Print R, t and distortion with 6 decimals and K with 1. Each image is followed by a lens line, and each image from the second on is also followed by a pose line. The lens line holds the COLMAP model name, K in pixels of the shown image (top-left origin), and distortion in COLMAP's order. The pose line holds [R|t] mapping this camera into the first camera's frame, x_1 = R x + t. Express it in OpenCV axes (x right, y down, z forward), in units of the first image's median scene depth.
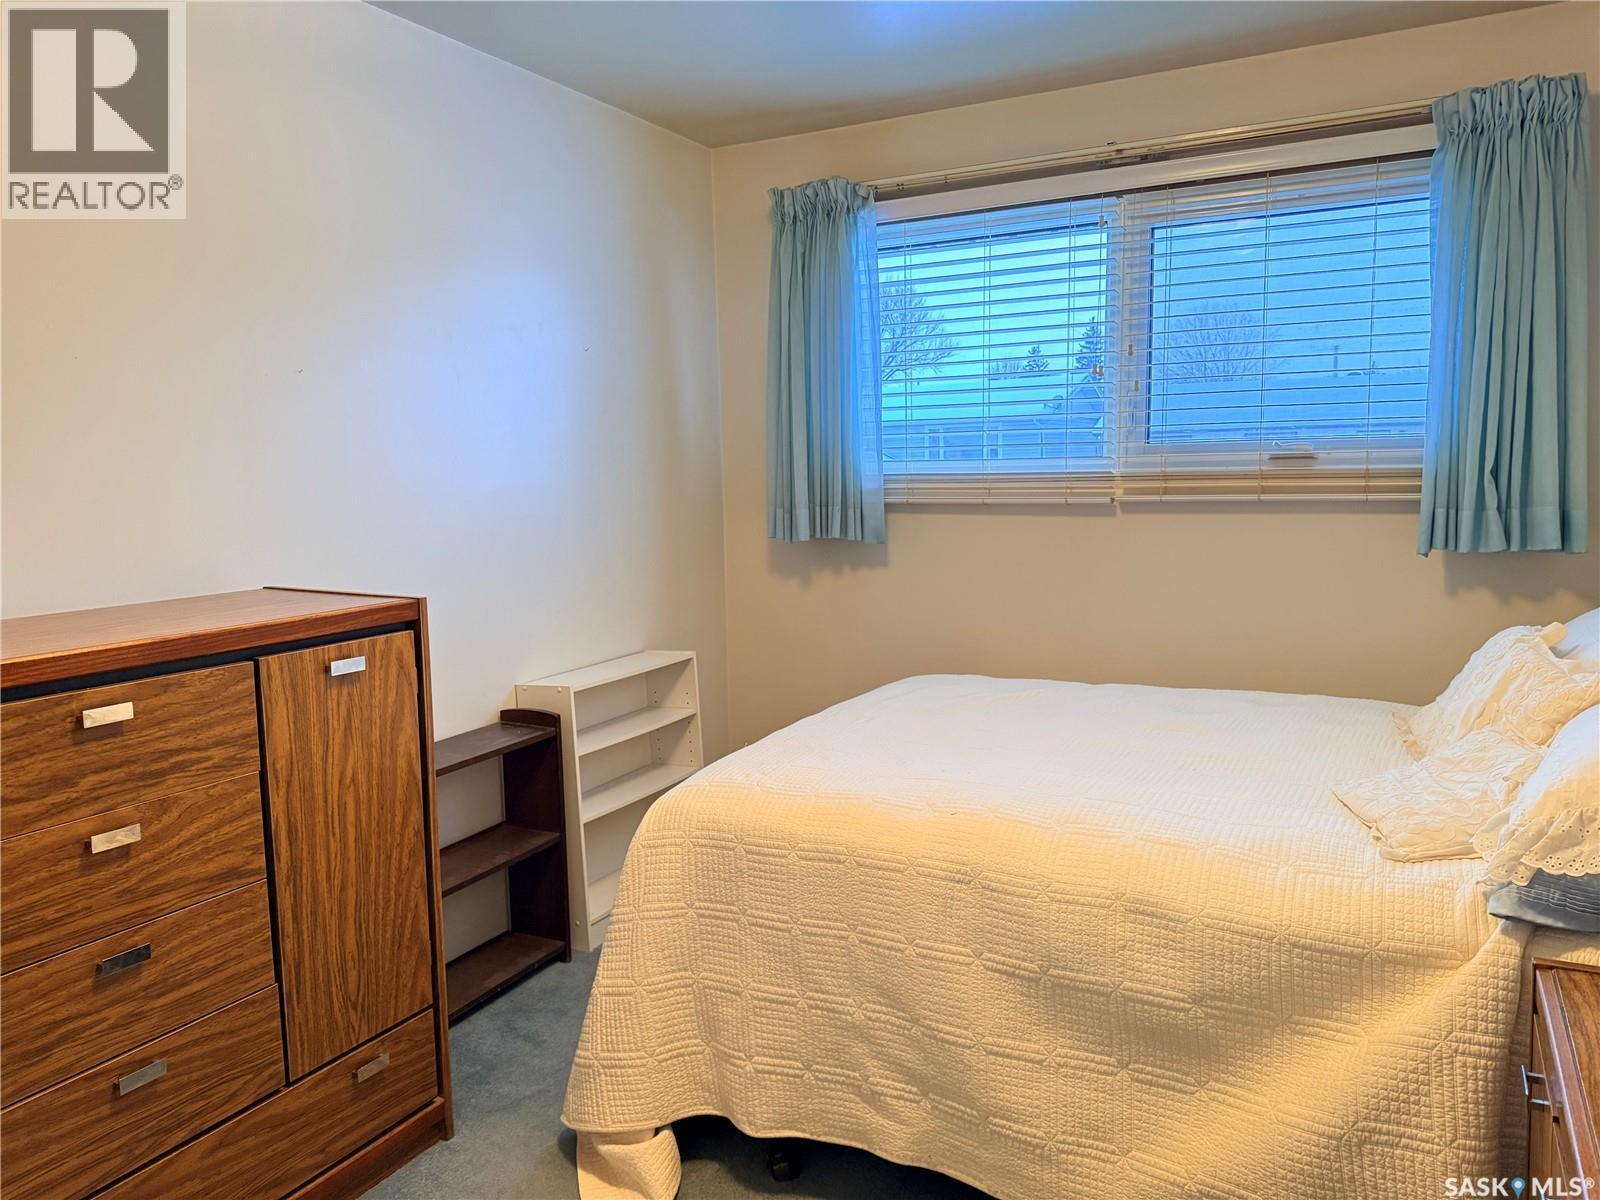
lens RADIAL K [[1143.5, 0, 818.3], [0, 1143.5, 602.2], [0, 0, 1]] dist [0.183651, -0.377898]
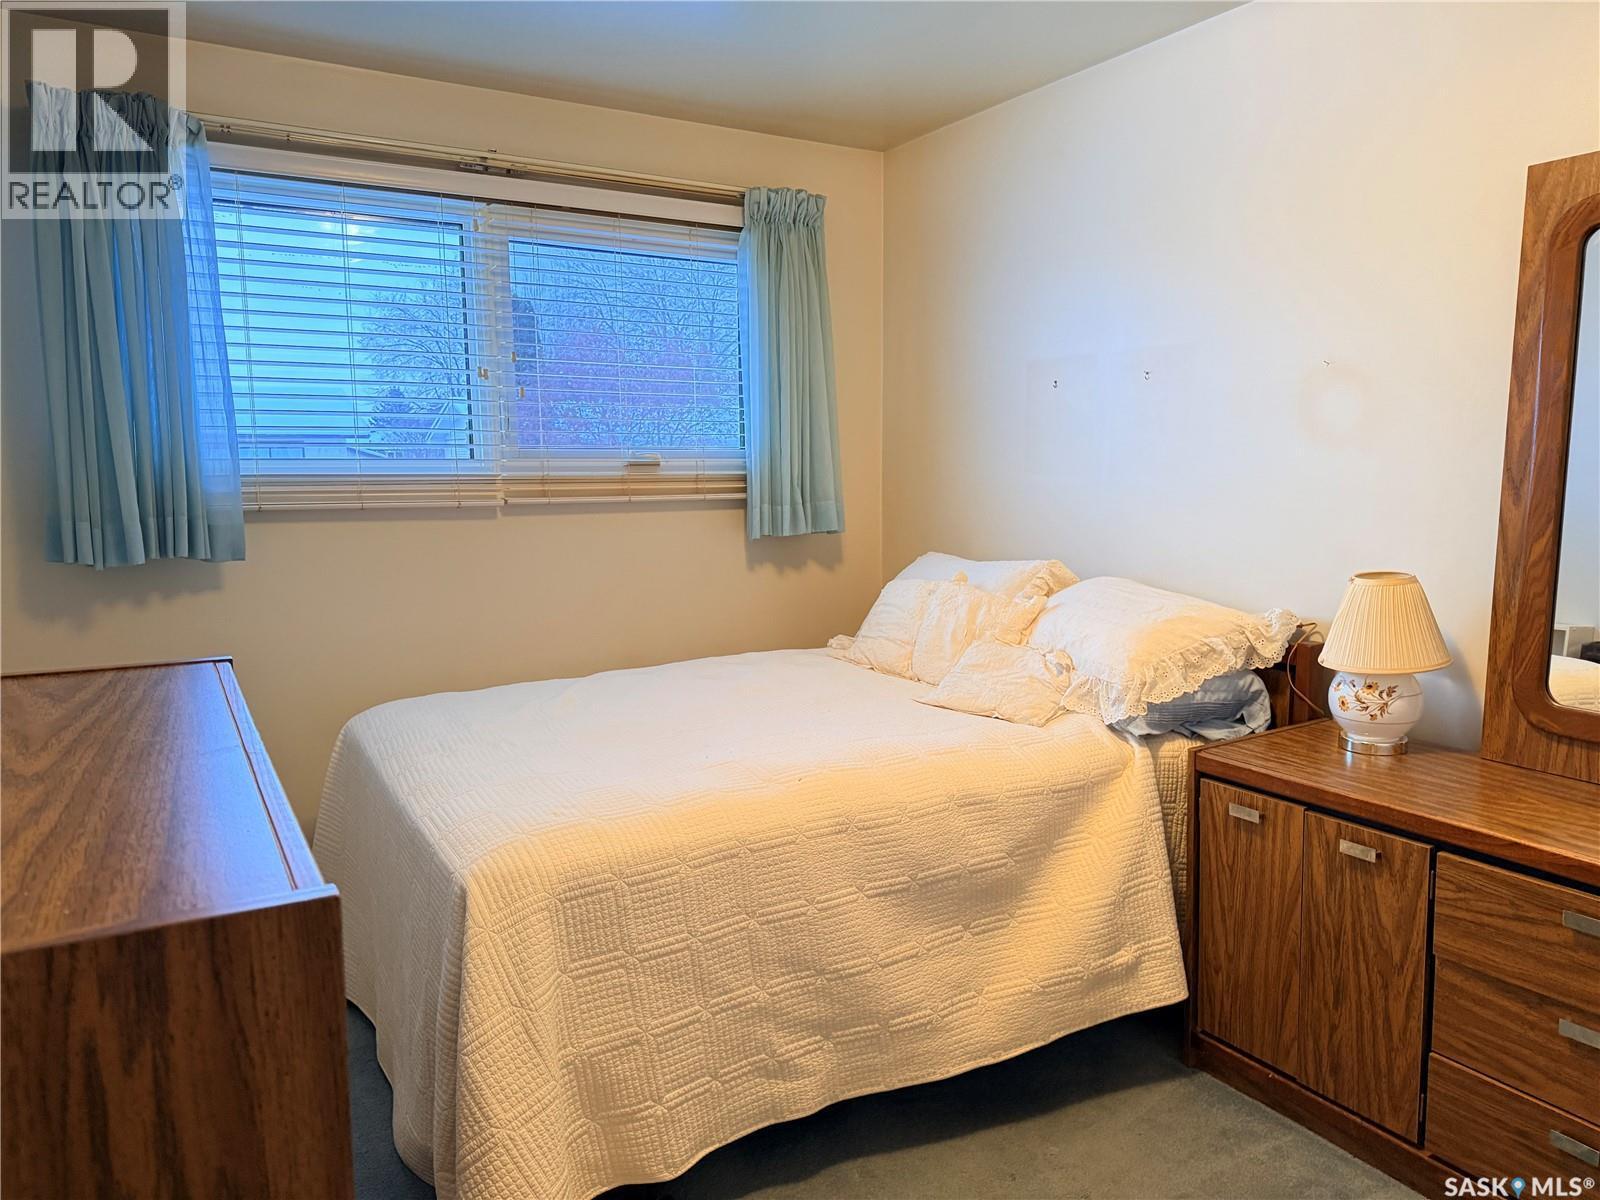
lens RADIAL K [[1141.4, 0, 800.0], [0, 1141.4, 600.0], [0, 0, 1]] dist [0.193651, -0.372368]
pose [[0.498113, -0.089792, 0.862450, -0.781200], [0.102069, 0.993781, 0.044515, -0.034113], [-0.861084, 0.065856, 0.504181, 0.420964]]
